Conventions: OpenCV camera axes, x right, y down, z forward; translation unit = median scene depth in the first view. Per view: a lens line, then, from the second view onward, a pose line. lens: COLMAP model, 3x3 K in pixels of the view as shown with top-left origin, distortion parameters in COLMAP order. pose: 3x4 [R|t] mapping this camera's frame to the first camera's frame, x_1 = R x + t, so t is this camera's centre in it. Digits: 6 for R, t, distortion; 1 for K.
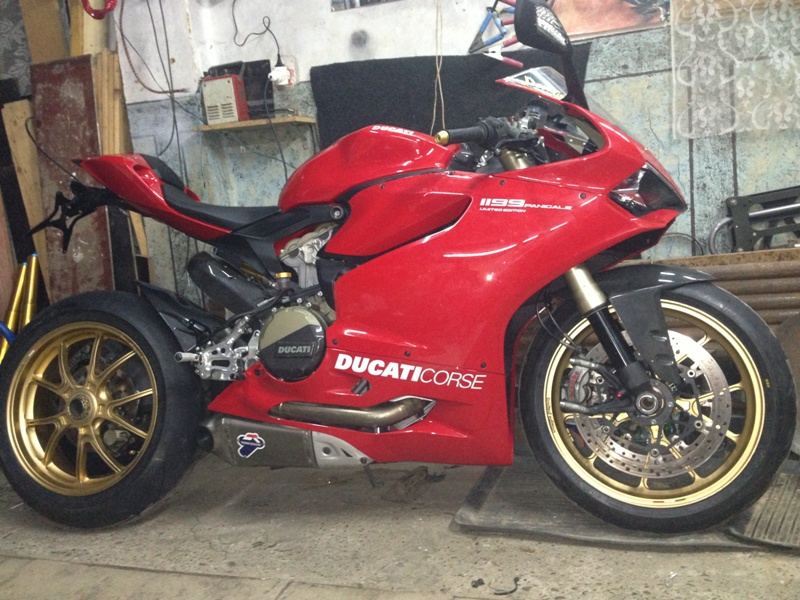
lens RADIAL K [[754.3, 0, 400.0], [0, 754.3, 300.0], [0, 0, 1]] dist [0.006676, 0.002129]
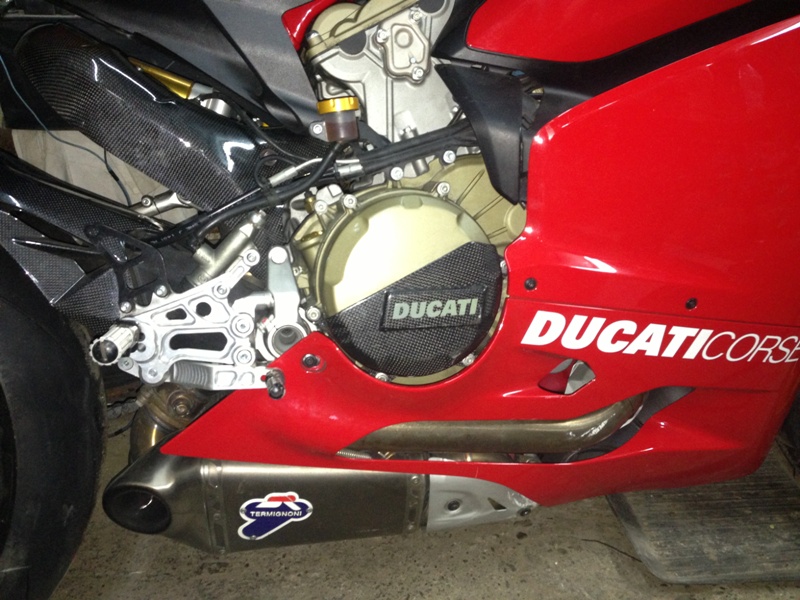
lens RADIAL K [[754.3, 0, 400.0], [0, 754.3, 300.0], [0, 0, 1]] dist [0.006676, 0.002129]
pose [[0.912465, -0.082458, 0.400760, -0.300950], [-0.023270, 0.967438, 0.252037, -0.035075], [-0.408493, -0.239300, 0.880834, 0.641532]]
